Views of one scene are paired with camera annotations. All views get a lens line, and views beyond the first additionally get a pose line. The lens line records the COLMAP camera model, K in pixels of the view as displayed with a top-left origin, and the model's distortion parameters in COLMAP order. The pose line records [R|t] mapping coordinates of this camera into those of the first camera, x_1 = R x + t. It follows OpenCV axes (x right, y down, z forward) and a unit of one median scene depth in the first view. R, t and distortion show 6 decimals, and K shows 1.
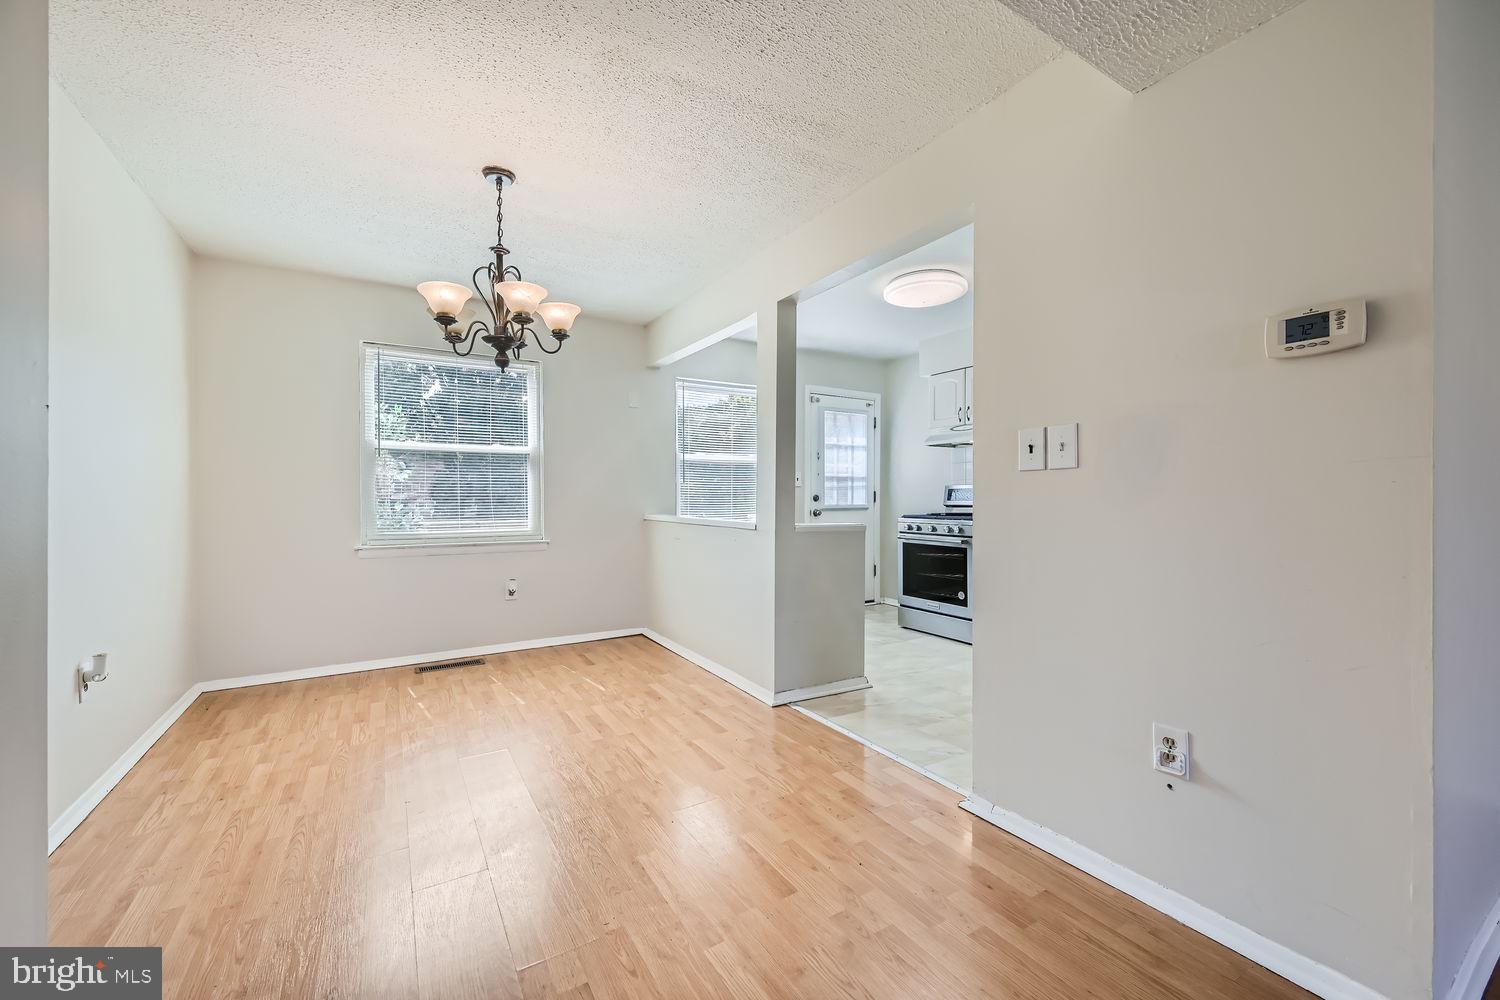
lens RADIAL K [[602.2, 0, 747.1], [0, 602.2, 496.3], [0, 0, 1]] dist [0.001654, 0.000271]
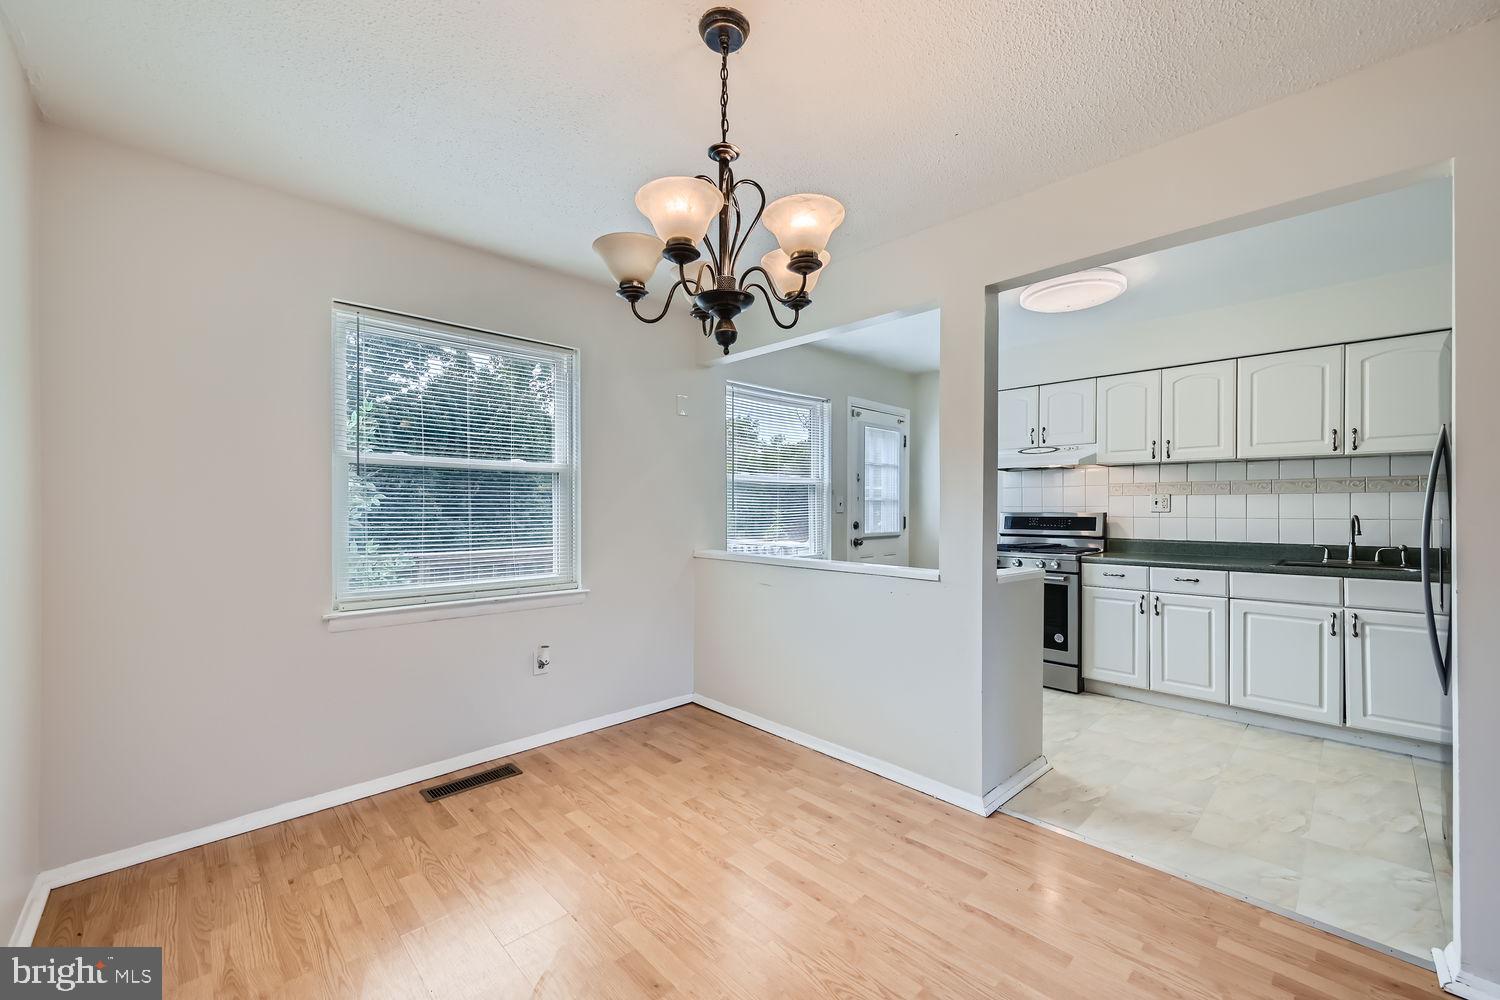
lens RADIAL K [[600.8, 0, 748.6], [0, 600.8, 507.1], [0, 0, 1]] dist [0.002228, 0.000121]
pose [[0.976262, 0.002716, 0.216578, -0.284140], [-0.002283, 0.999995, -0.002251, -0.026682], [-0.216583, 0.001704, 0.976263, 0.221284]]
